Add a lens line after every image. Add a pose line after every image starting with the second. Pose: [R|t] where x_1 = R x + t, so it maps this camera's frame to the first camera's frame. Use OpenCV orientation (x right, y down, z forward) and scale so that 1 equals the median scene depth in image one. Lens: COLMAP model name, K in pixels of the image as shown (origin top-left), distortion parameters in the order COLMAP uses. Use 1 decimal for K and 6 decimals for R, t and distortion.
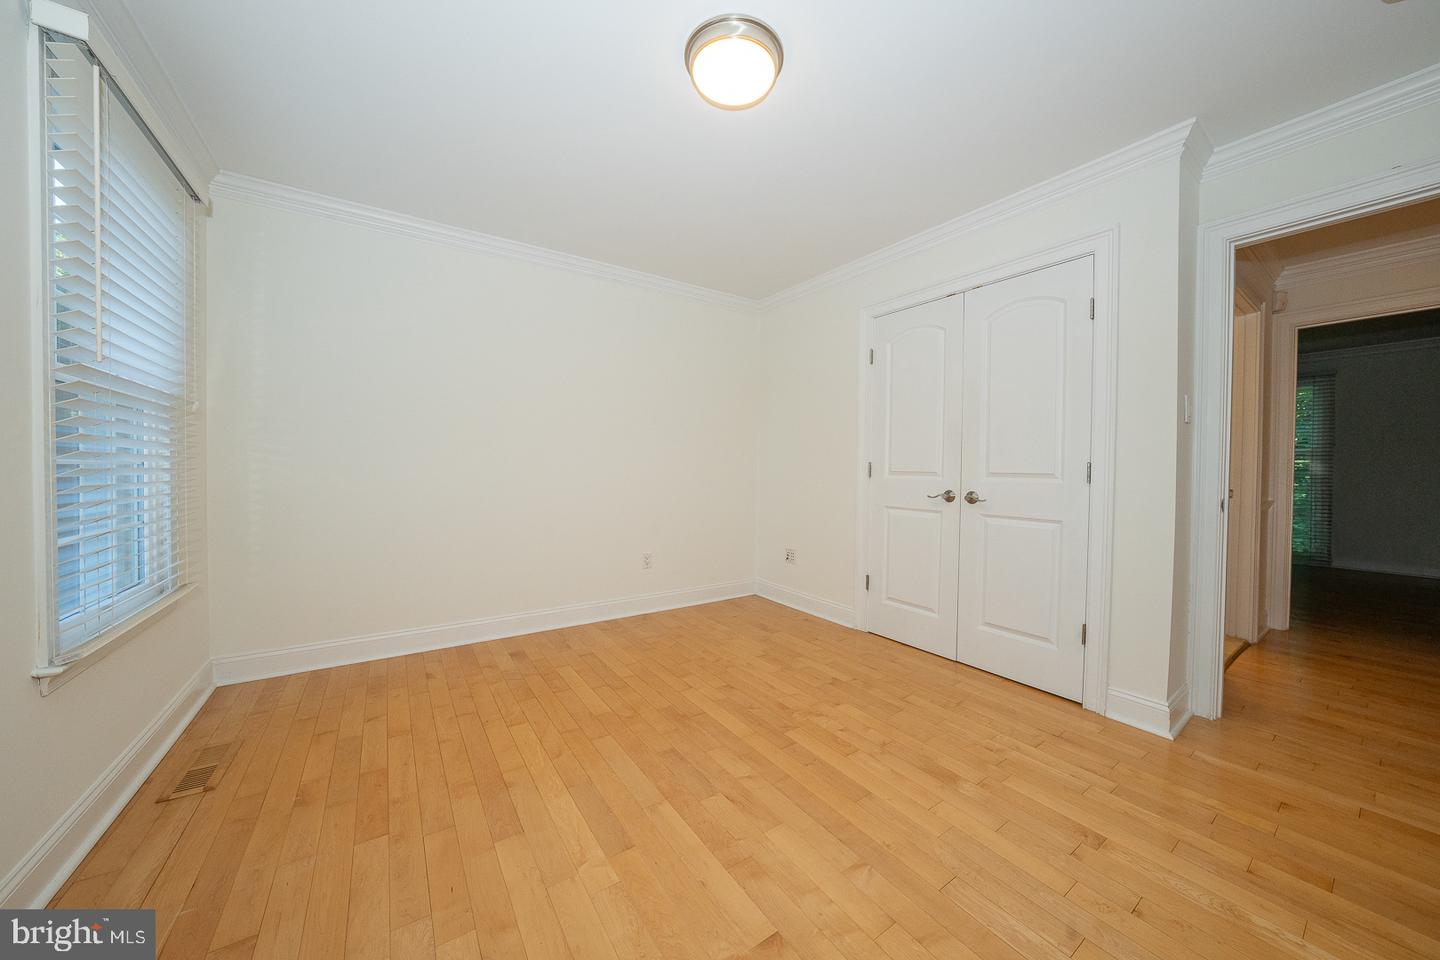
lens RADIAL K [[493.6, 0, 720.0], [0, 493.6, 480.0], [0, 0, 1]] dist [-0.000566, 0.000050]
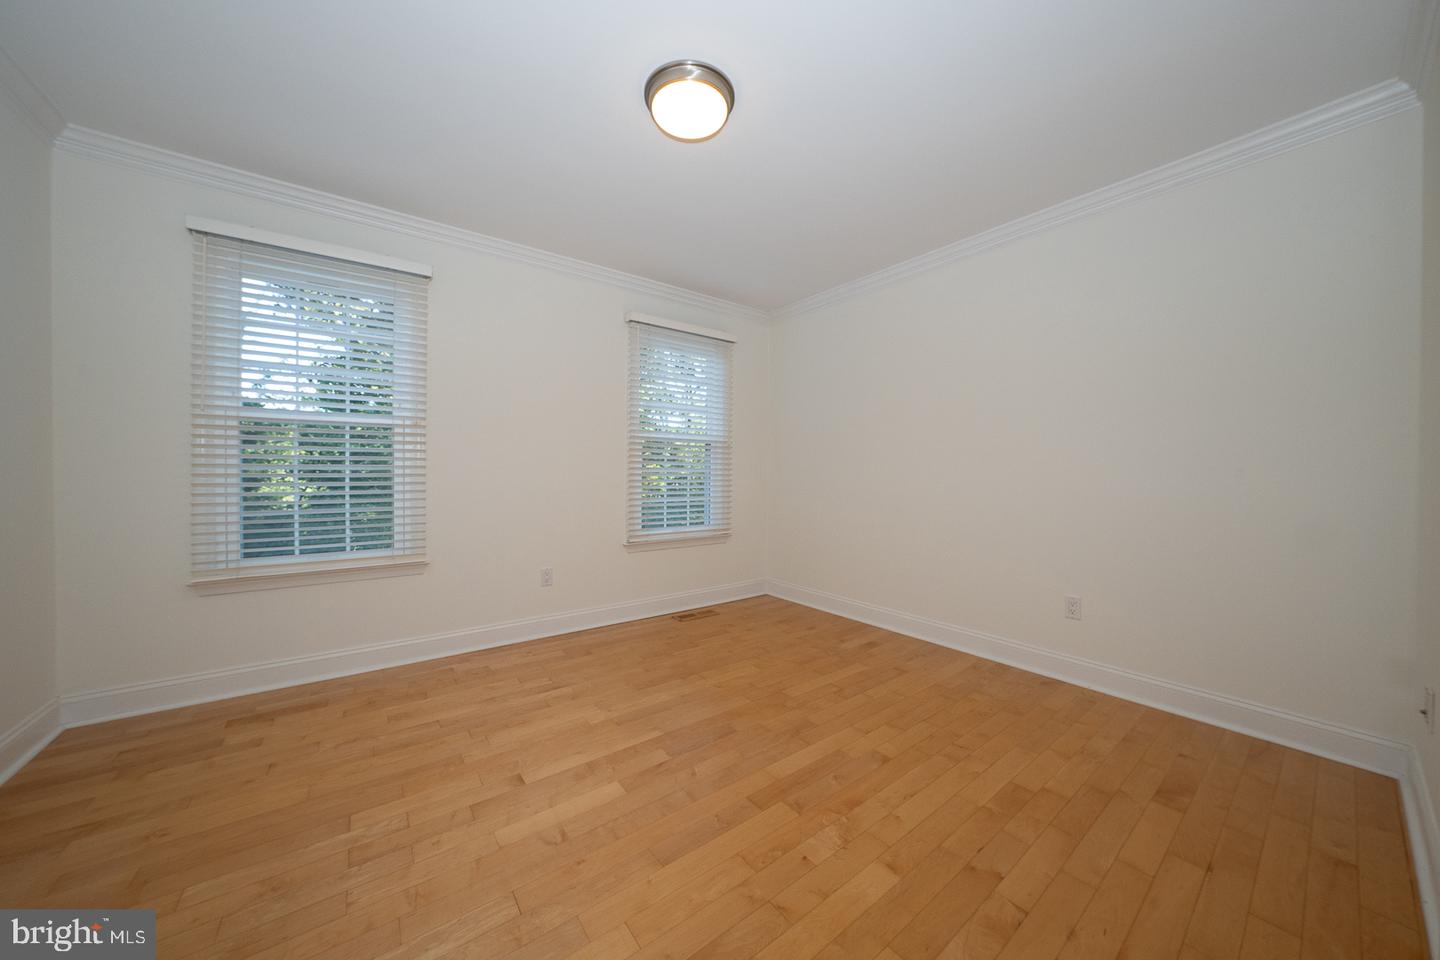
lens RADIAL K [[485.3, 0, 720.0], [0, 485.3, 480.0], [0, 0, 1]] dist [0.000016, 0.000037]
pose [[0.041222, -0.002168, -0.999148, 0.770320], [-0.022378, 0.999745, -0.003093, 0.001392], [0.998899, 0.022487, 0.041163, 0.728317]]
